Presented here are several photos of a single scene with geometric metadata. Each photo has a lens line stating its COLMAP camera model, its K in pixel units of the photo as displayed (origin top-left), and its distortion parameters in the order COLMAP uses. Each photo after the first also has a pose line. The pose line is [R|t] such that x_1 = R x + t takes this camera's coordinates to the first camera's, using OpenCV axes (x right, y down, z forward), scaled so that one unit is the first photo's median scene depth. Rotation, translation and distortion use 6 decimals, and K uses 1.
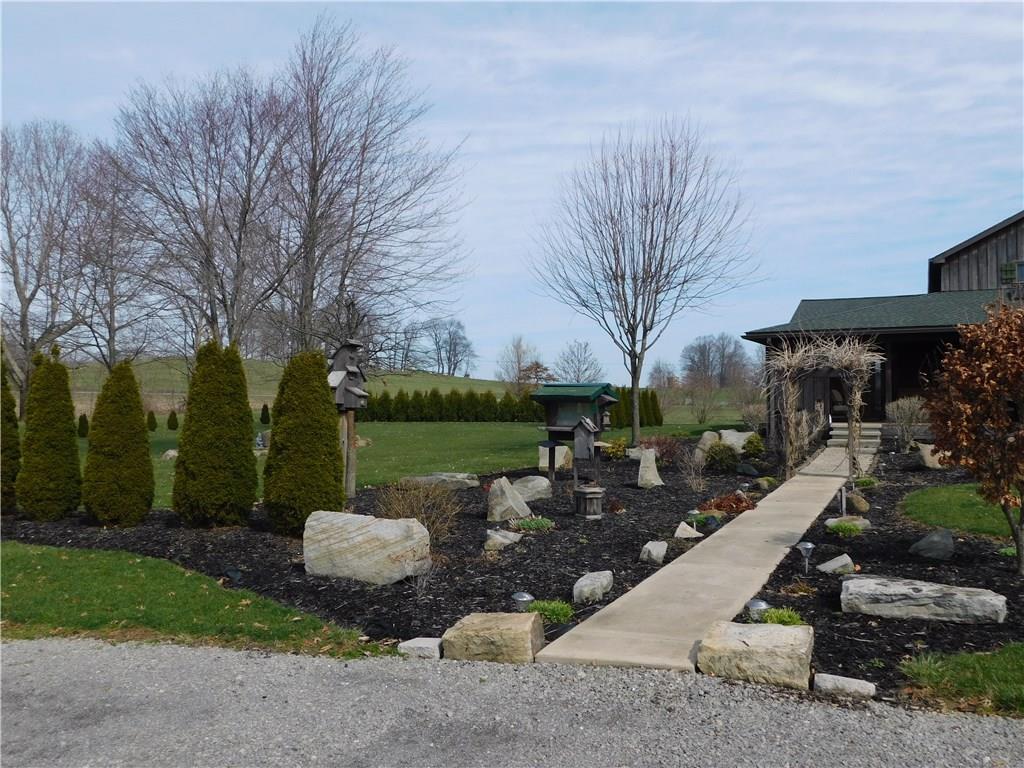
lens RADIAL K [[899.1, 0, 516.3], [0, 899.1, 383.1], [0, 0, 1]] dist [-0.002727, 0.004633]
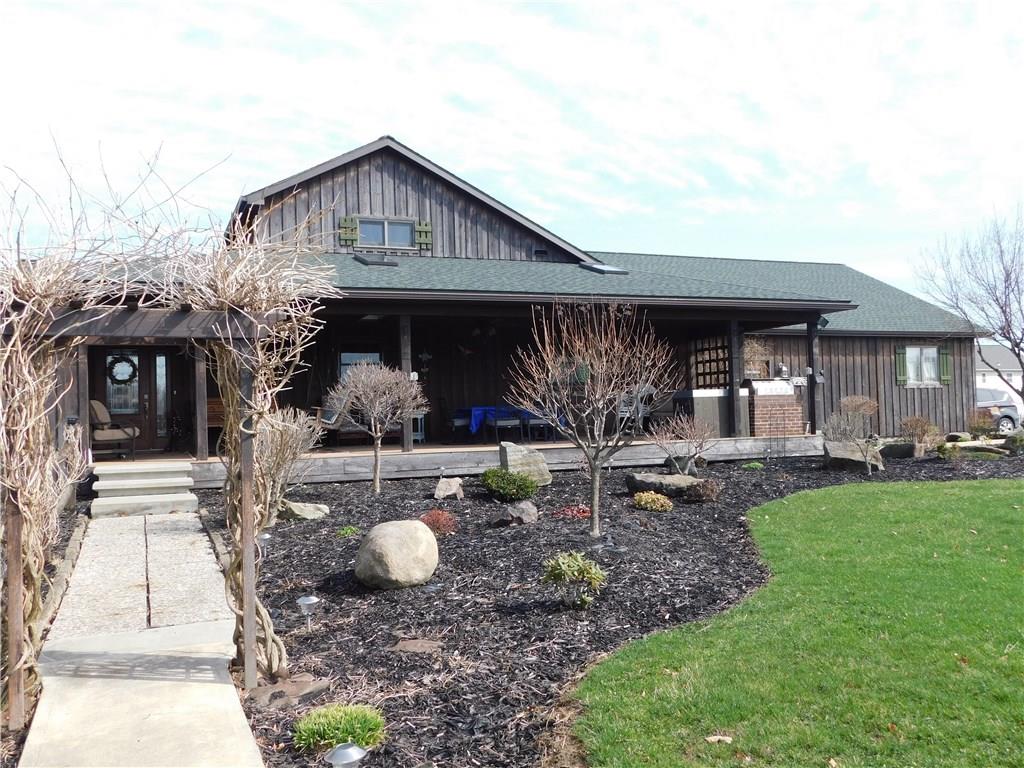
lens RADIAL K [[899.1, 0, 507.4], [0, 899.1, 385.5], [0, 0, 1]] dist [-0.002727, 0.004633]
pose [[0.685641, 0.006787, 0.727908, 0.276734], [0.007542, 0.999837, -0.016427, 0.018332], [-0.727900, 0.016753, 0.685478, 0.945952]]
